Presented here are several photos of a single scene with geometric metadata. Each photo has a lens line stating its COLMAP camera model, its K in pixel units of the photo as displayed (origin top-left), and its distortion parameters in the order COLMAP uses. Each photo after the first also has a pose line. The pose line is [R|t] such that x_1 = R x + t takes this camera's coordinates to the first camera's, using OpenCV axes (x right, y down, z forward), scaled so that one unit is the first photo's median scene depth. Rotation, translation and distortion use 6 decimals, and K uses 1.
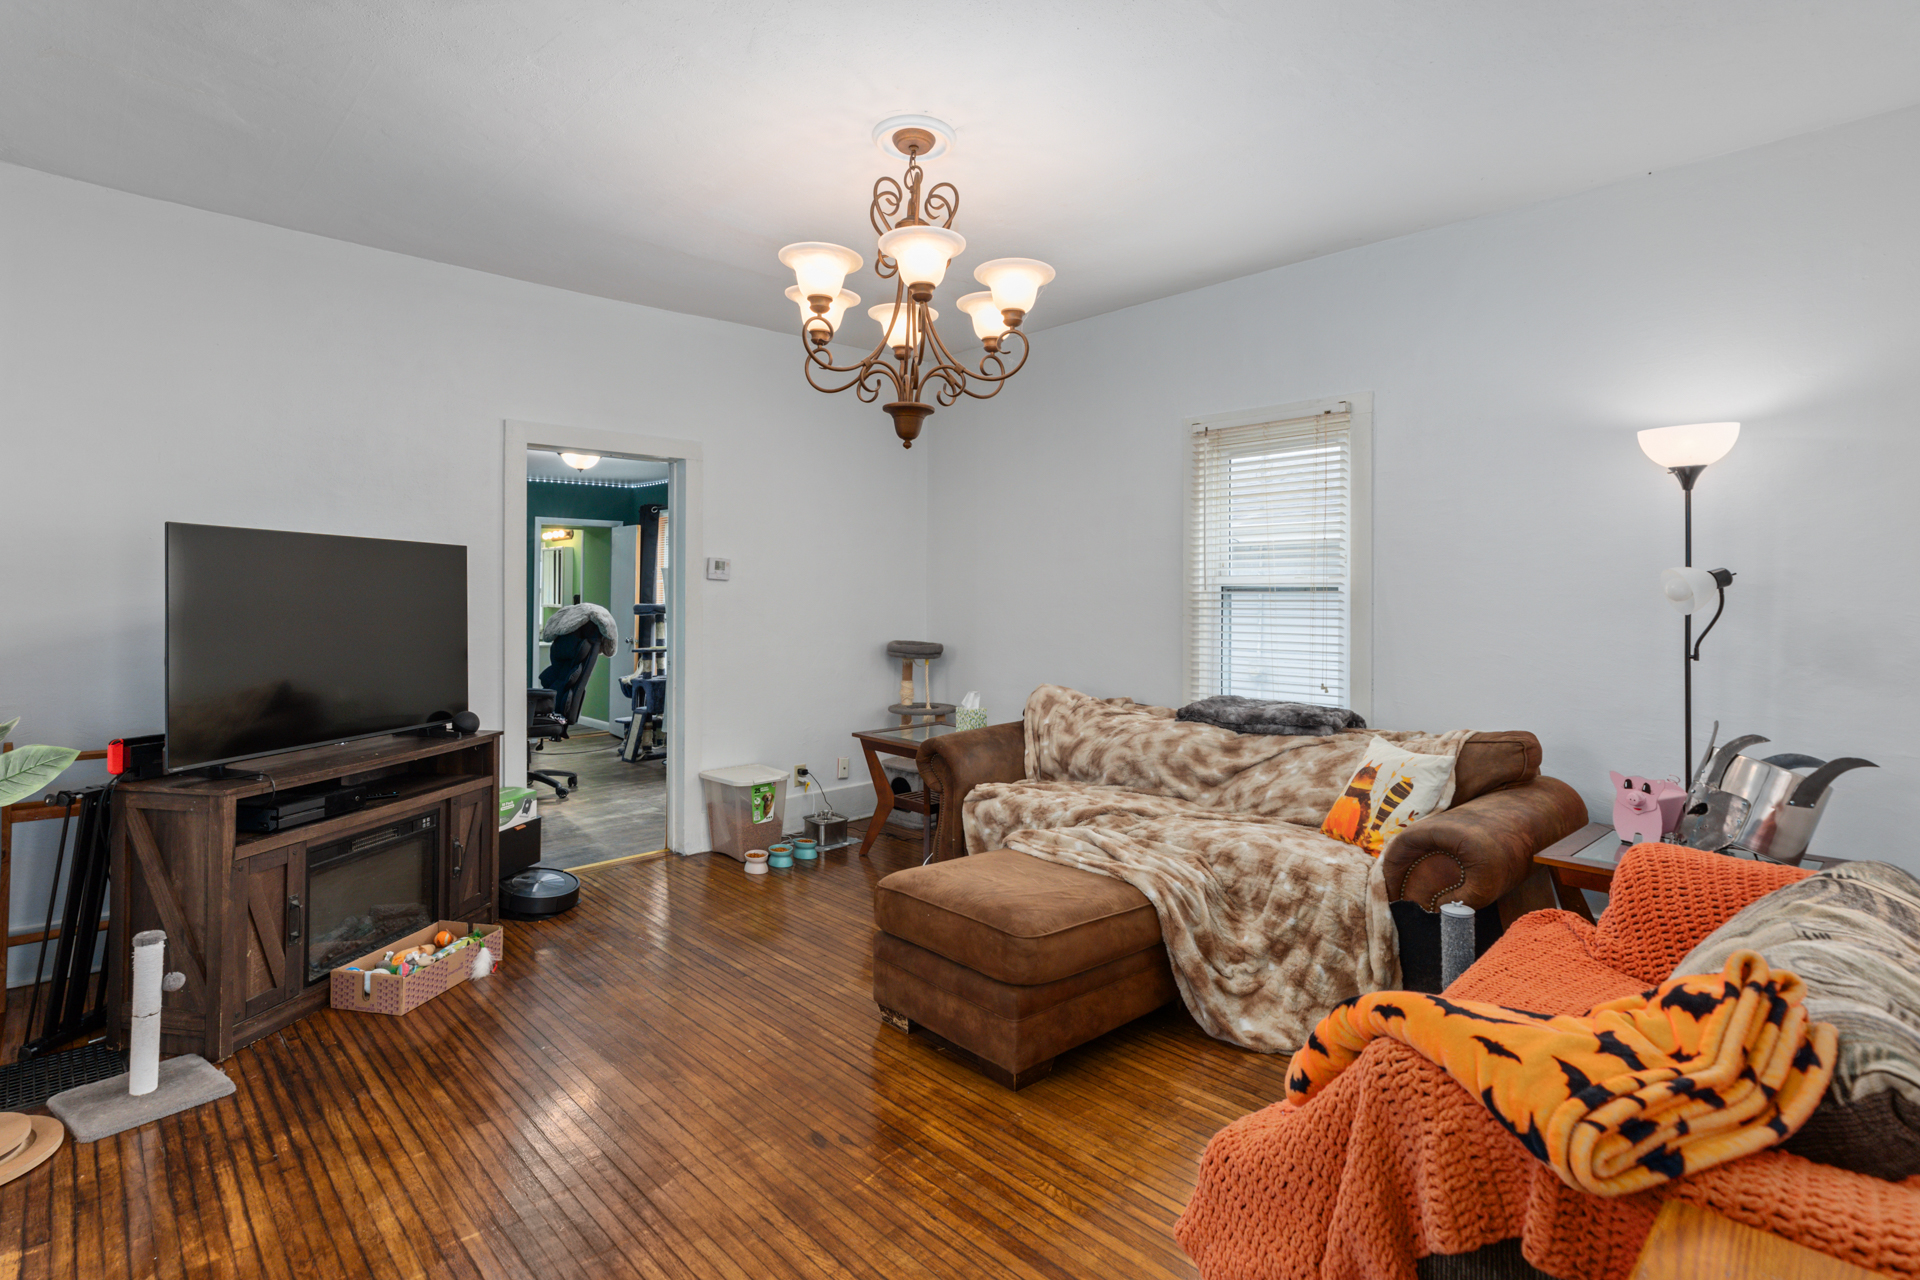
lens RADIAL K [[976.4, 0, 957.2], [0, 976.4, 595.6], [0, 0, 1]] dist [-0.001543, -0.000066]
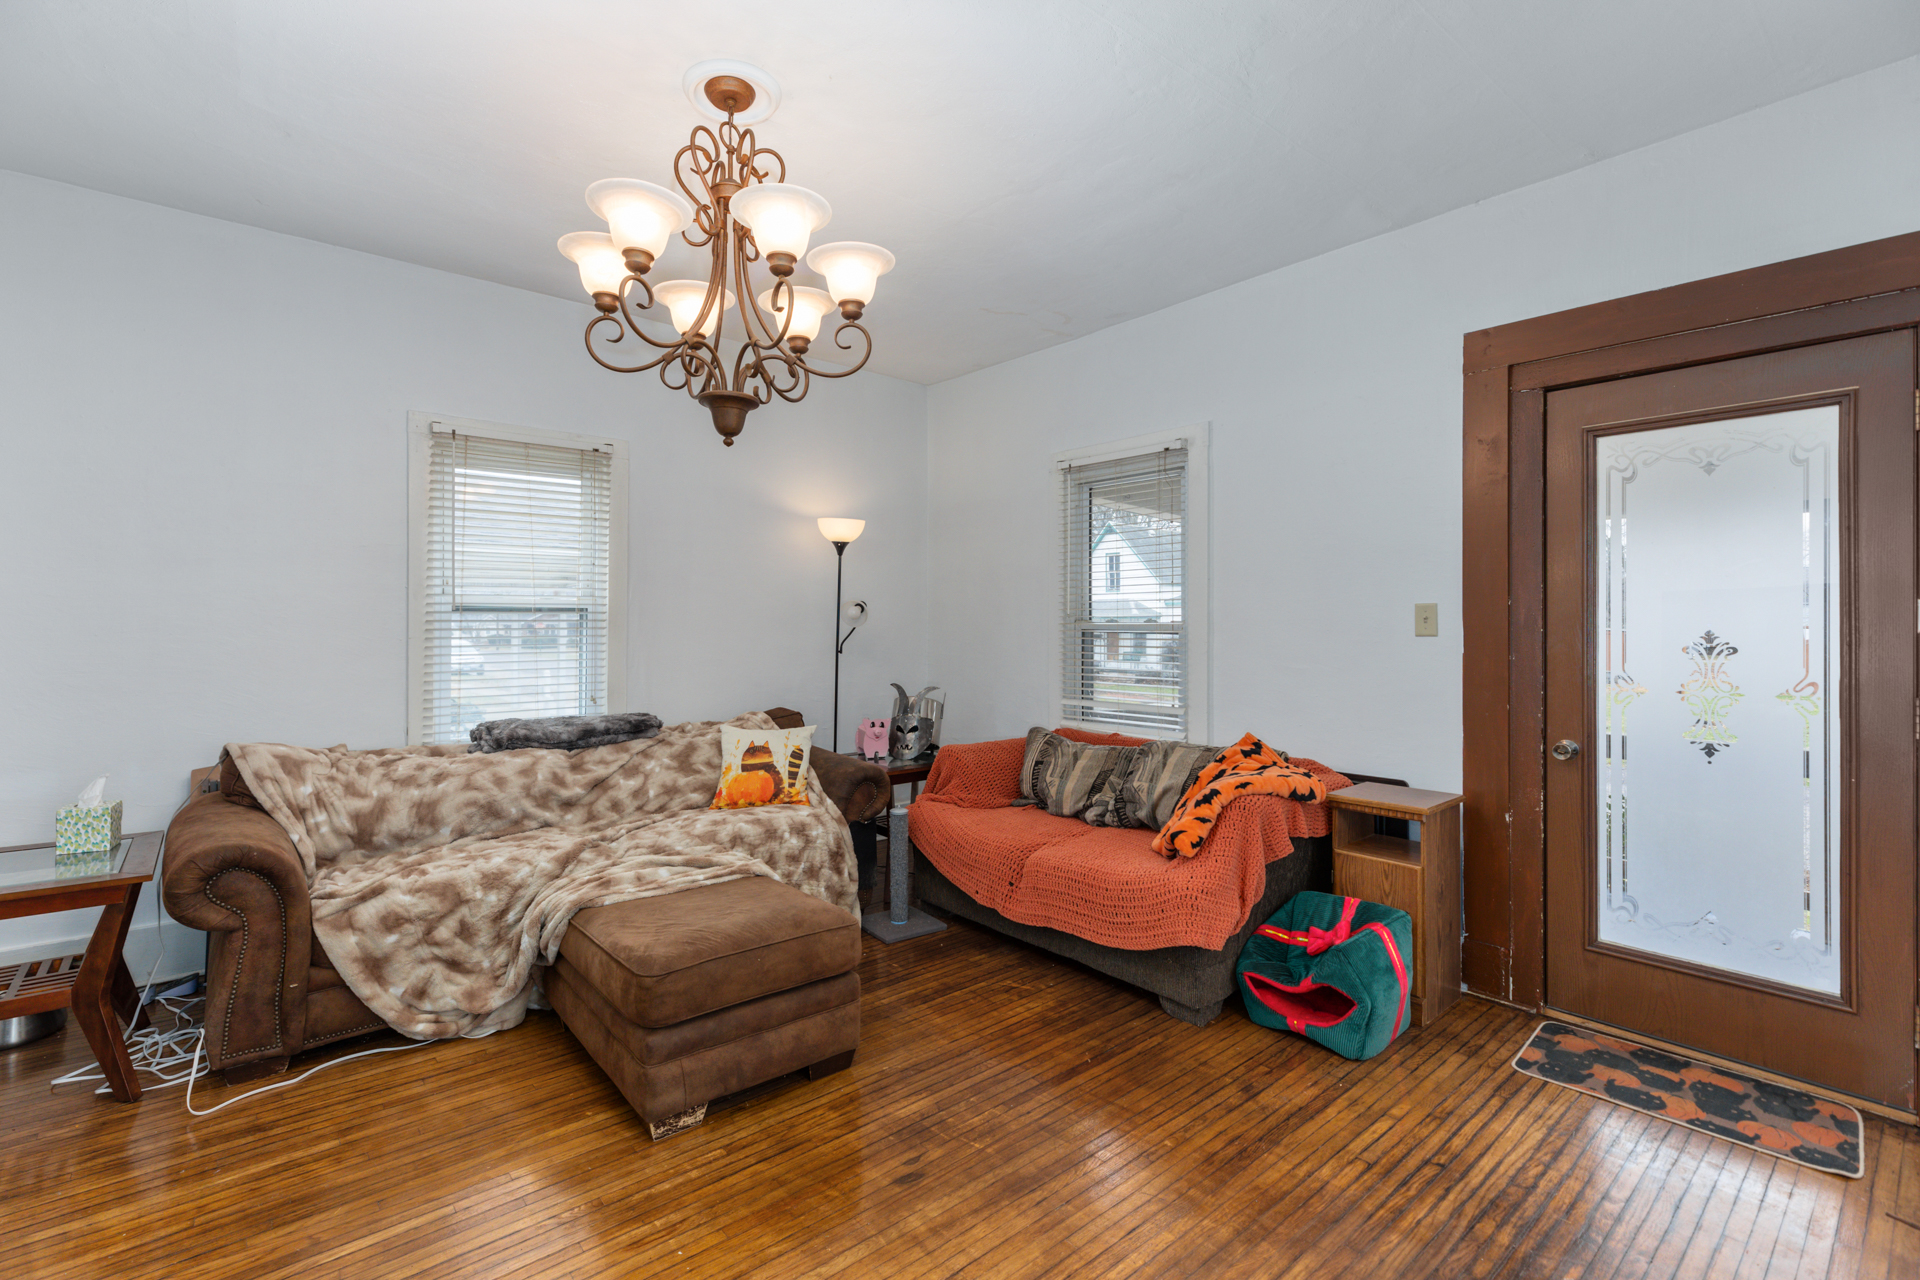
lens RADIAL K [[862.6, 0, 972.2], [0, 862.6, 618.8], [0, 0, 1]] dist [-0.002135, 0.000099]
pose [[0.031977, 0.000332, 0.999489, -0.622331], [0.000615, 1.000000, -0.000351, 0.004037], [-0.999488, 0.000626, 0.031977, 0.572532]]
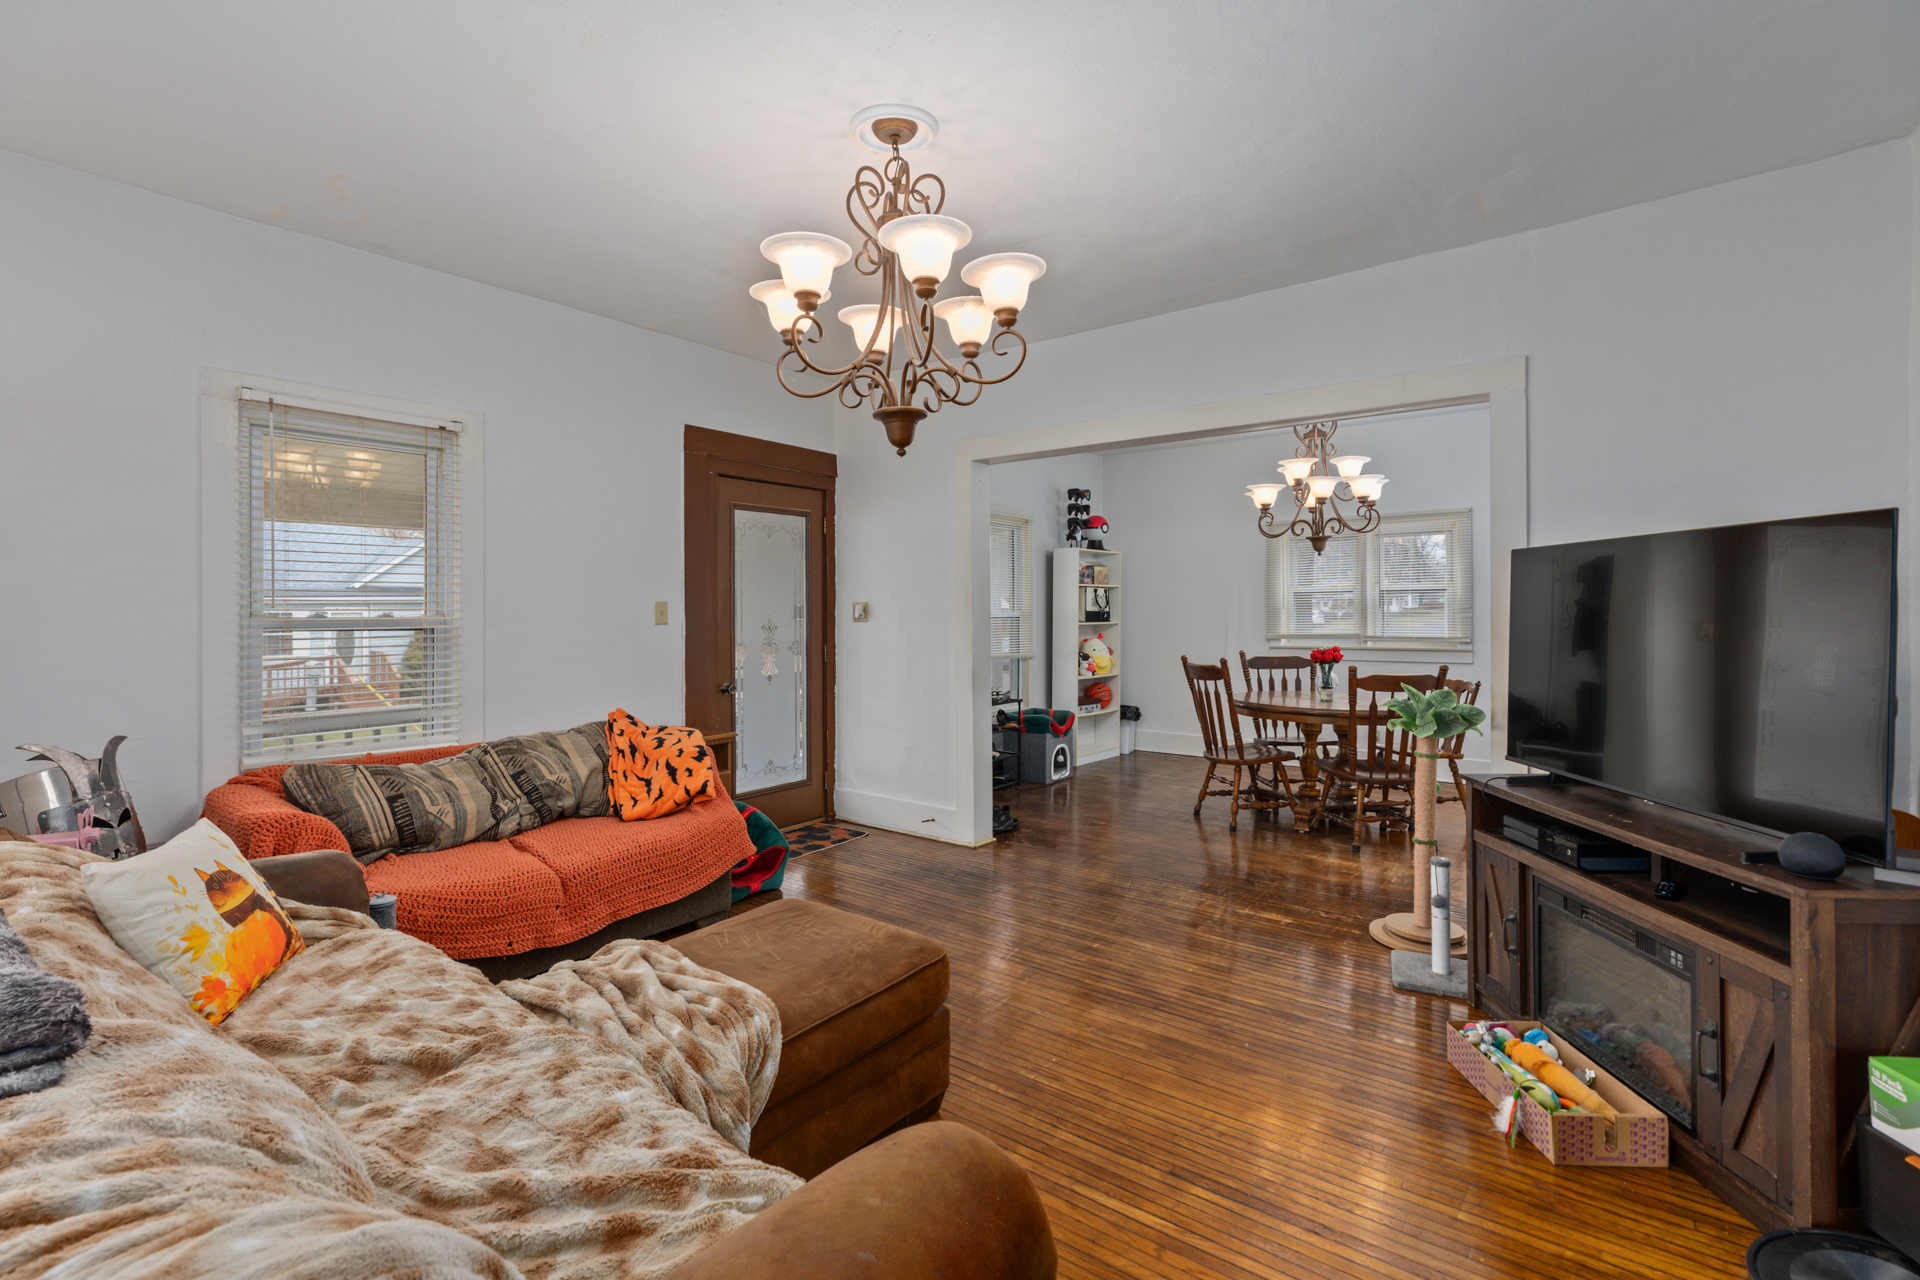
lens RADIAL K [[885.1, 0, 961.3], [0, 885.1, 603.0], [0, 0, 1]] dist [0.003742, 0.000862]
pose [[-0.986640, 0.002302, -0.162899, 0.013057], [0.002117, 0.999997, 0.001311, -0.009465], [0.162902, 0.000949, -0.986642, 1.436493]]
